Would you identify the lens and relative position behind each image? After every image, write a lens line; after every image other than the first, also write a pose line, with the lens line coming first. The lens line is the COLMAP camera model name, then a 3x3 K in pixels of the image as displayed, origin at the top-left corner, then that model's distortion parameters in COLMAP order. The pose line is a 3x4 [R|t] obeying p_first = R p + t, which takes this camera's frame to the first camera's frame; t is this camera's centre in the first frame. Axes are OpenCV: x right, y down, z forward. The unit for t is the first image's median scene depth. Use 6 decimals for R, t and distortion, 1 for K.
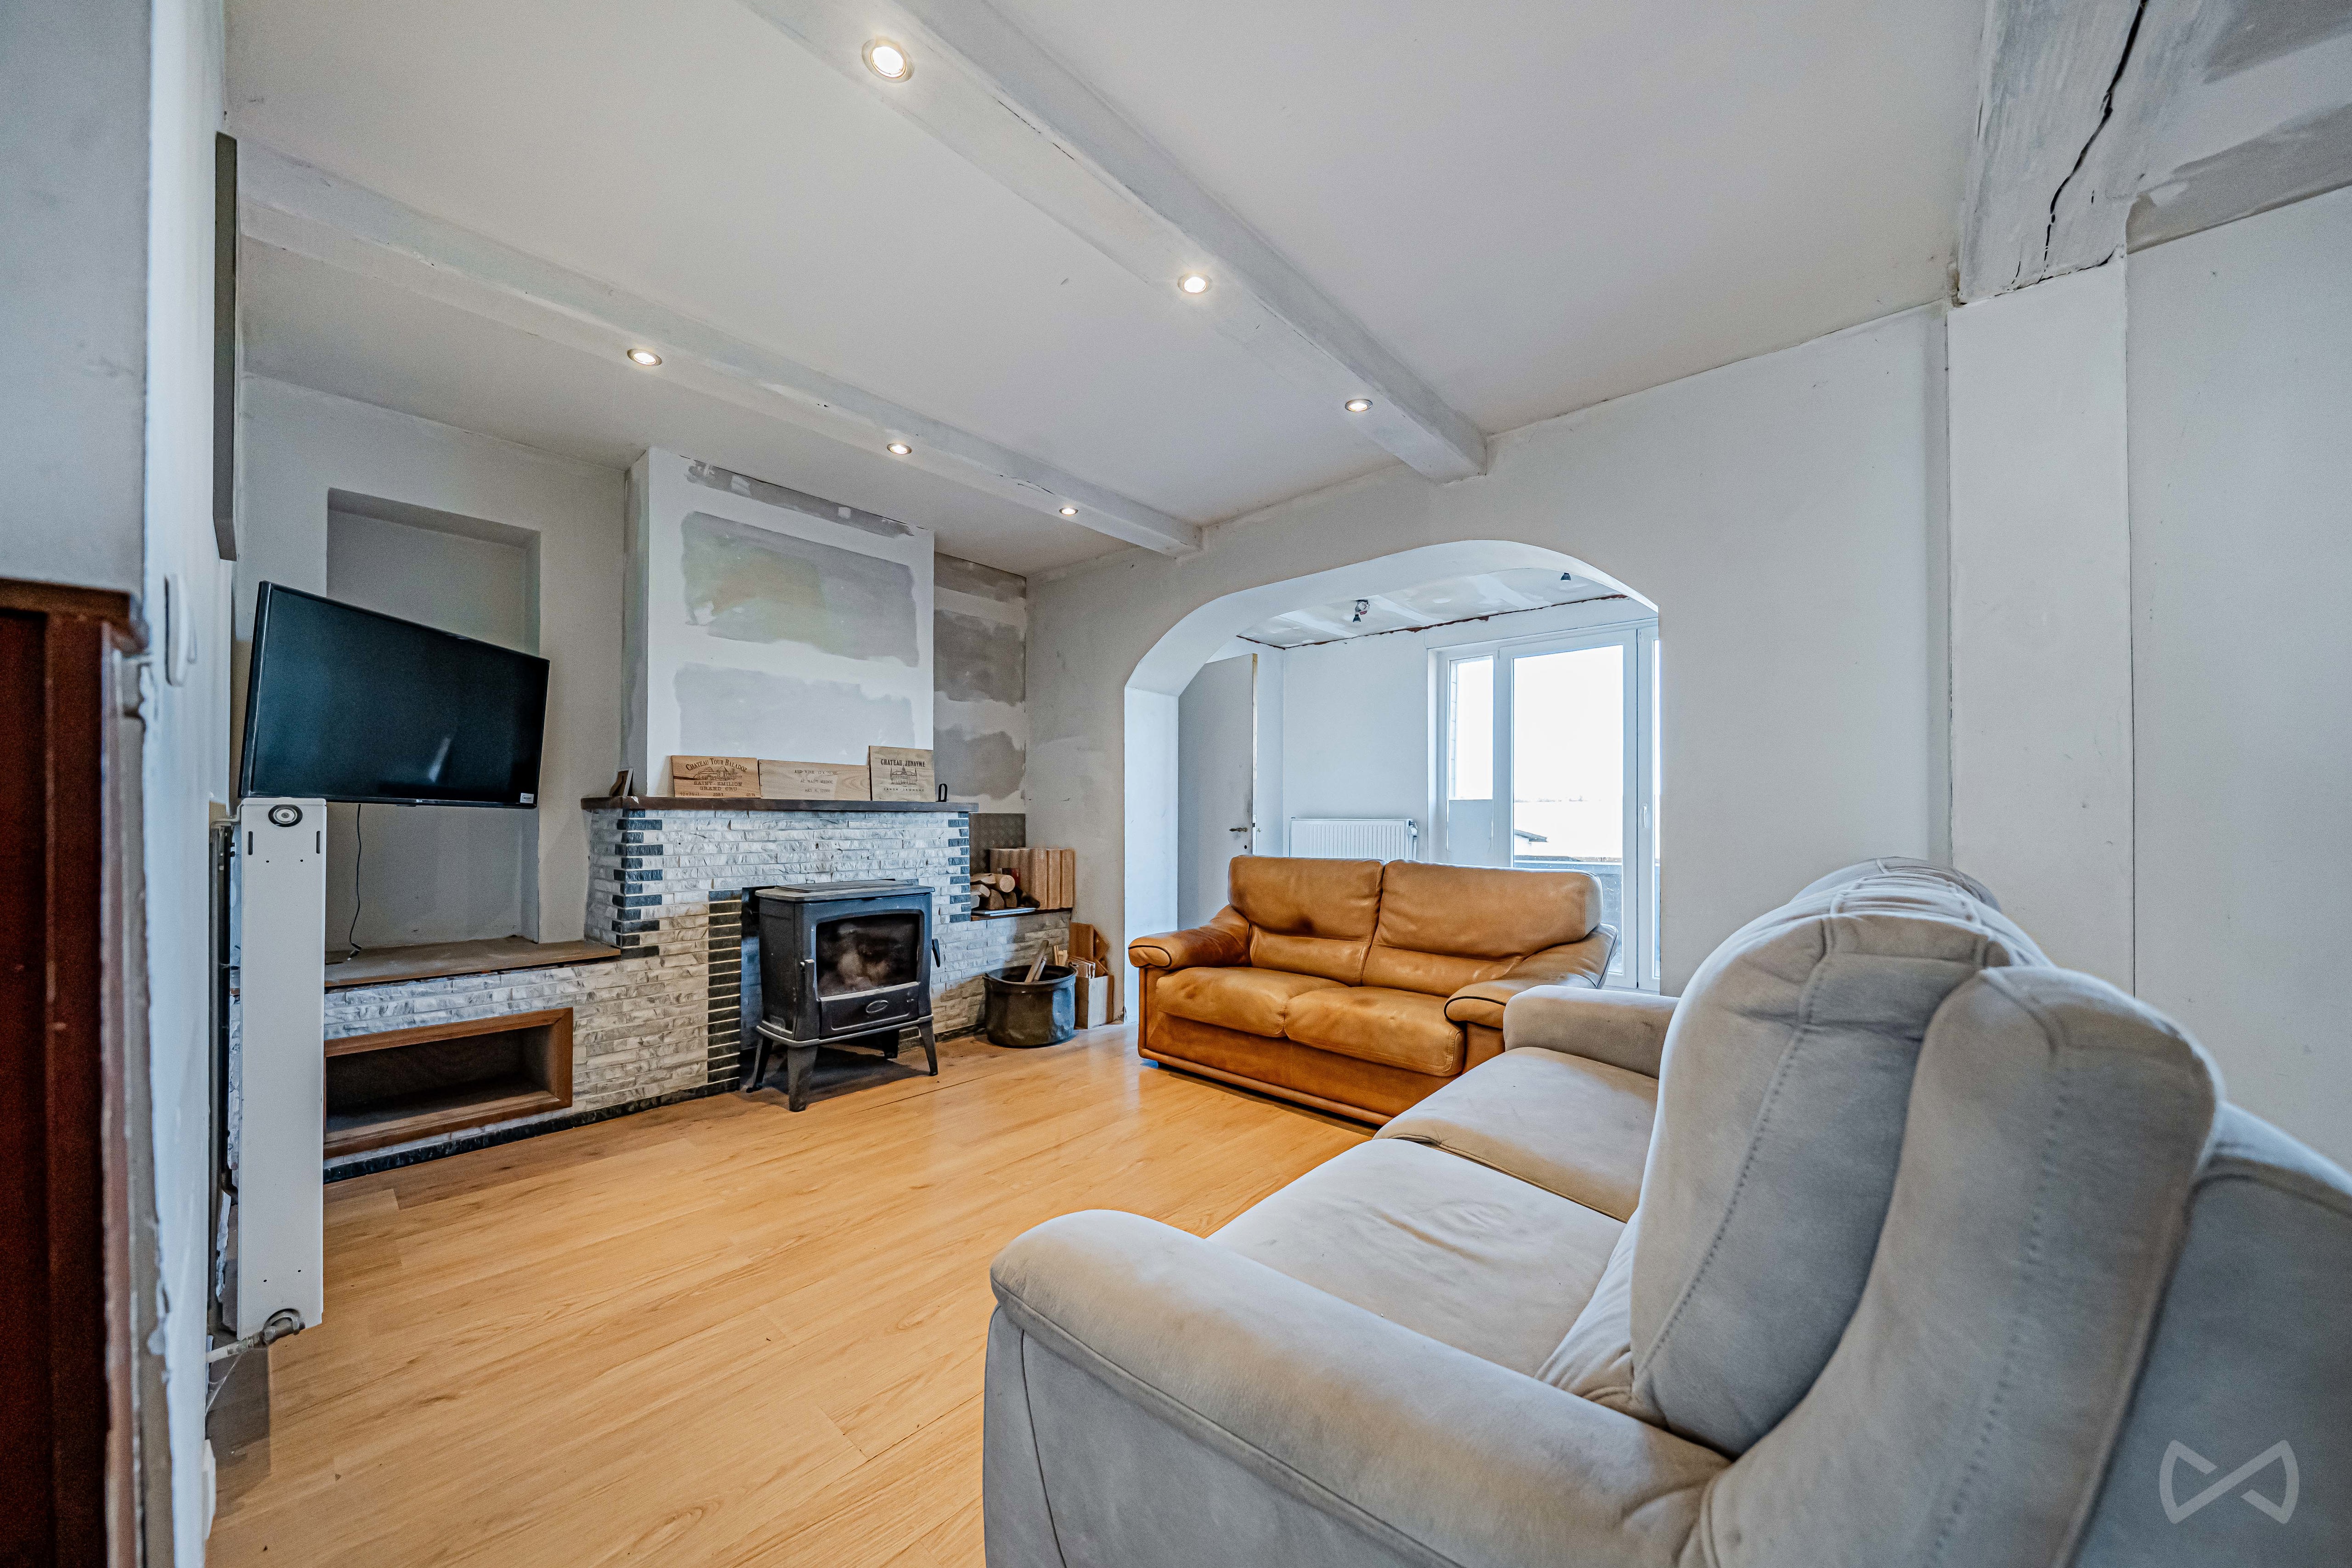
lens RADIAL K [[810.1, 0, 1182.3], [0, 810.1, 799.0], [0, 0, 1]] dist [-0.002640, -0.000197]
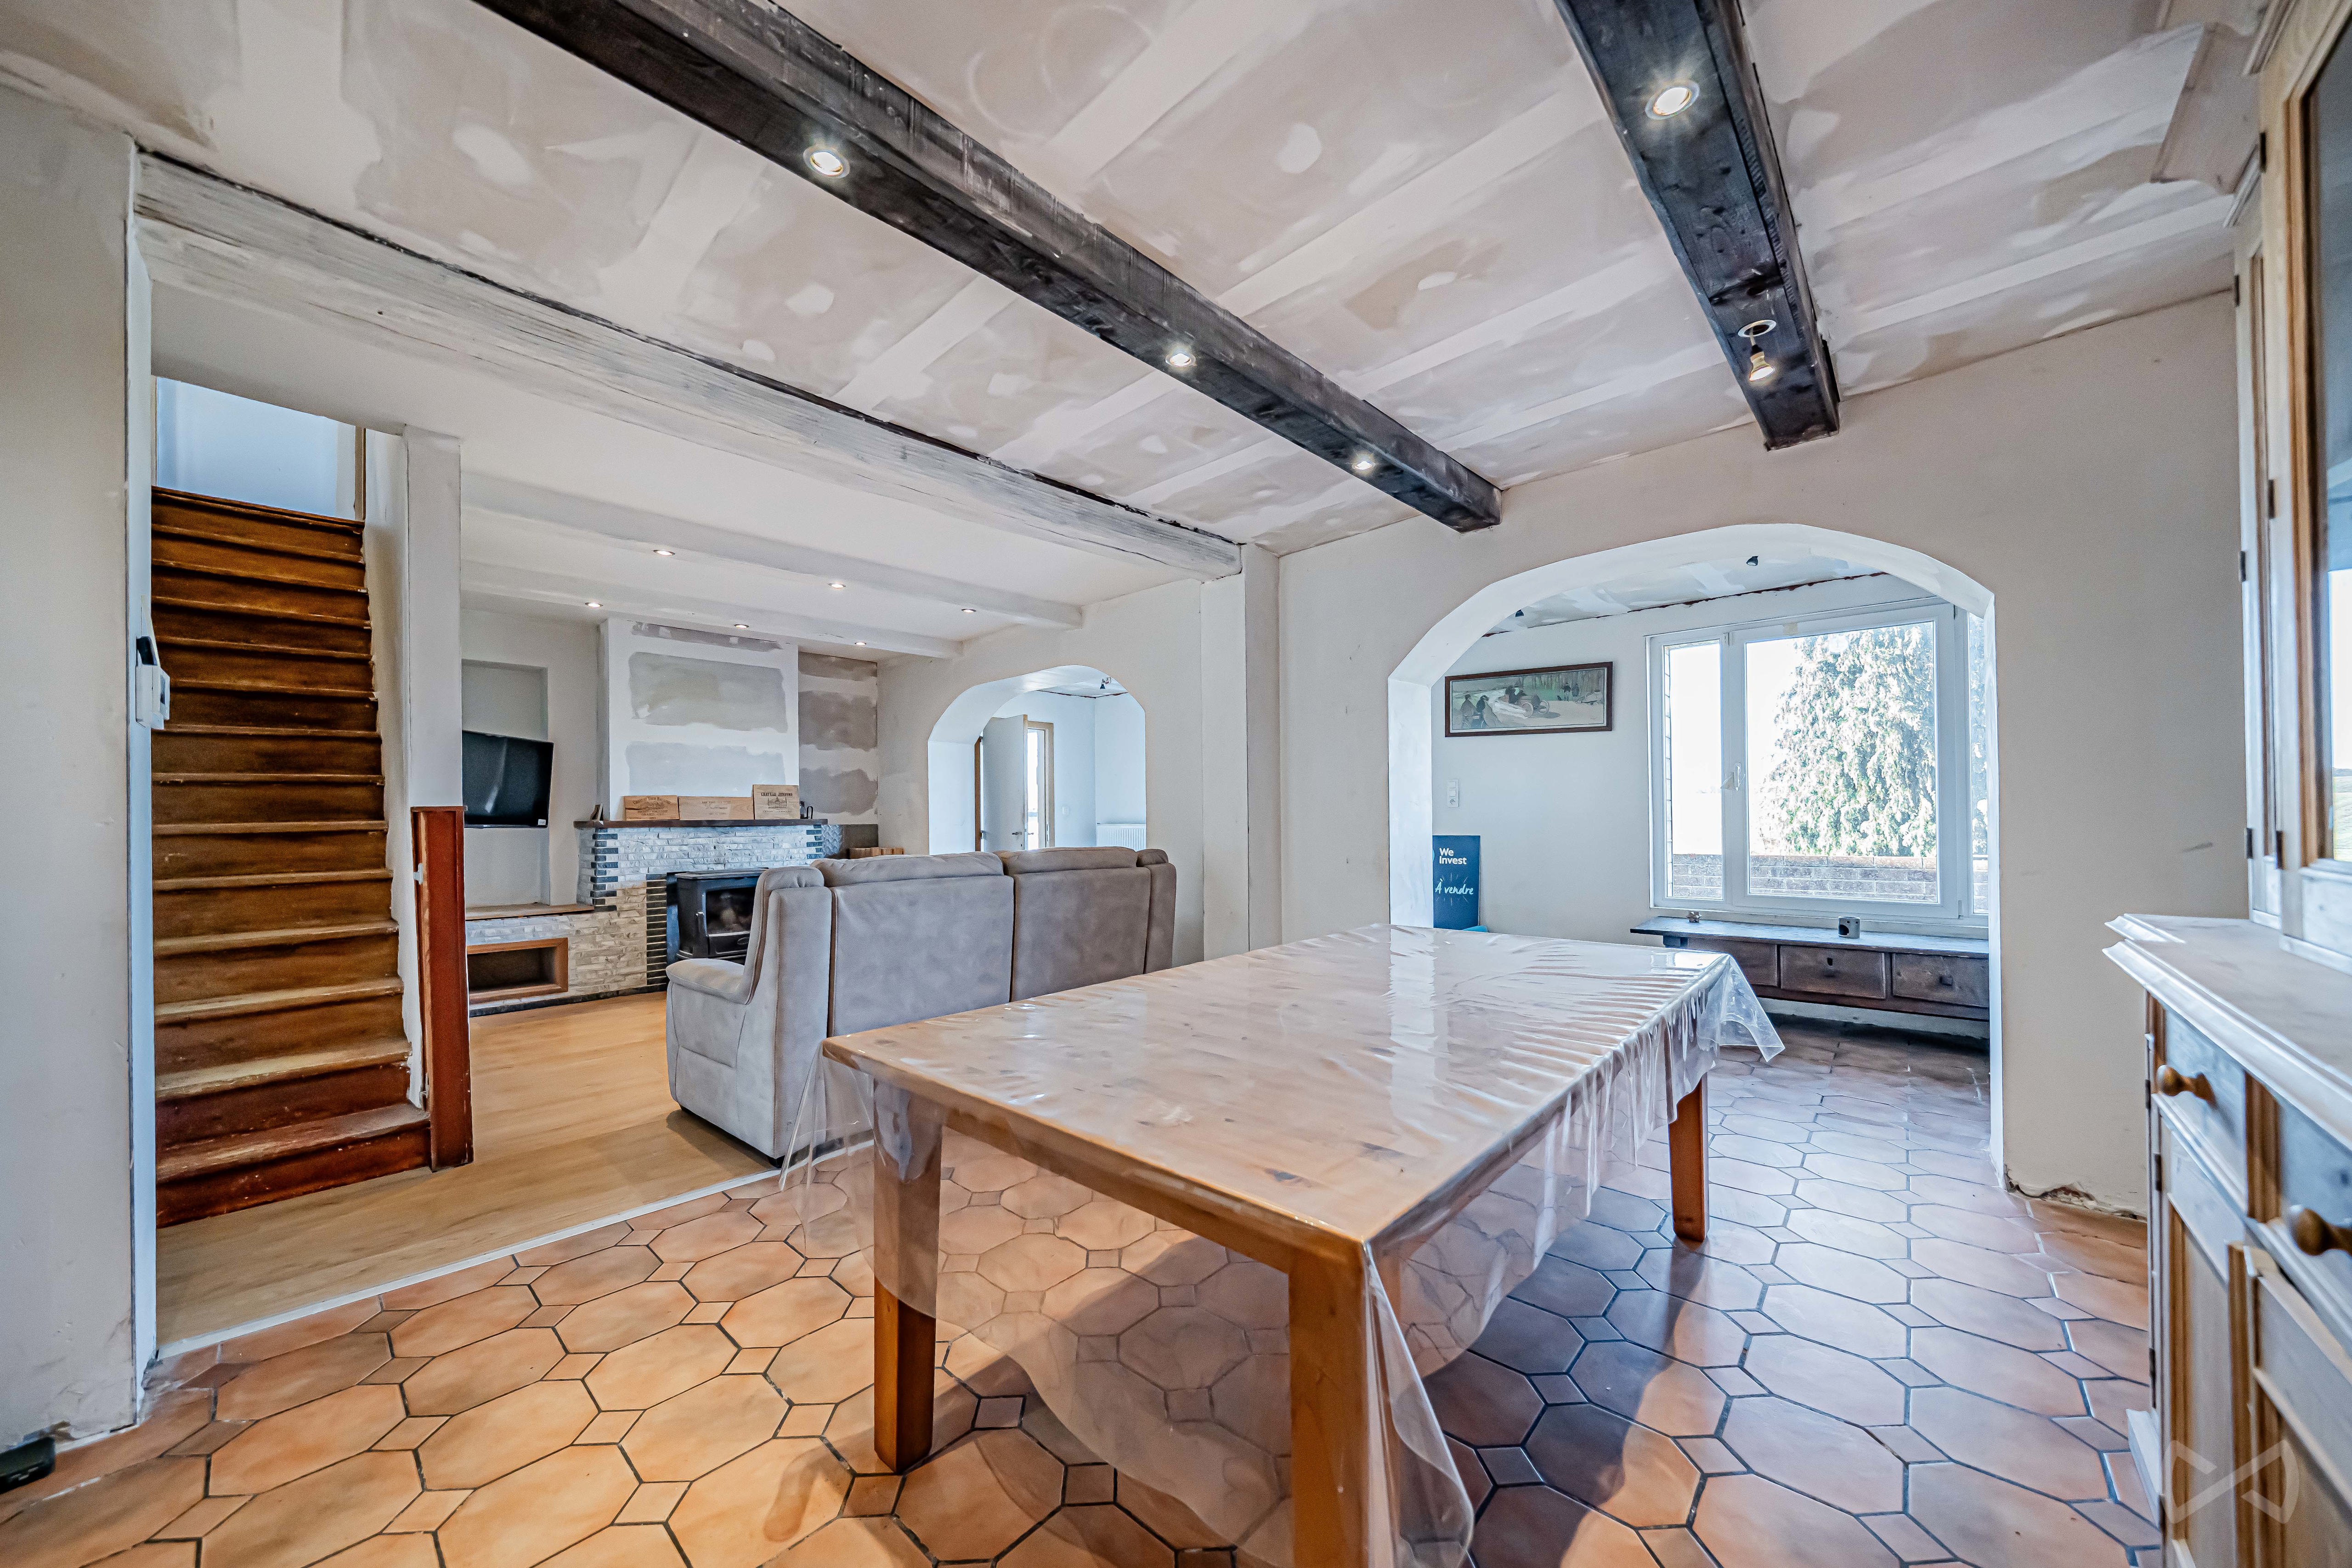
lens RADIAL K [[809.9, 0, 1175.7], [0, 809.9, 797.7], [0, 0, 1]] dist [-0.002640, -0.000197]
pose [[0.999560, -0.013674, -0.026308, 0.575048], [0.013680, 0.999906, 0.000027, -0.033635], [0.026305, -0.000387, 0.999654, -0.676160]]
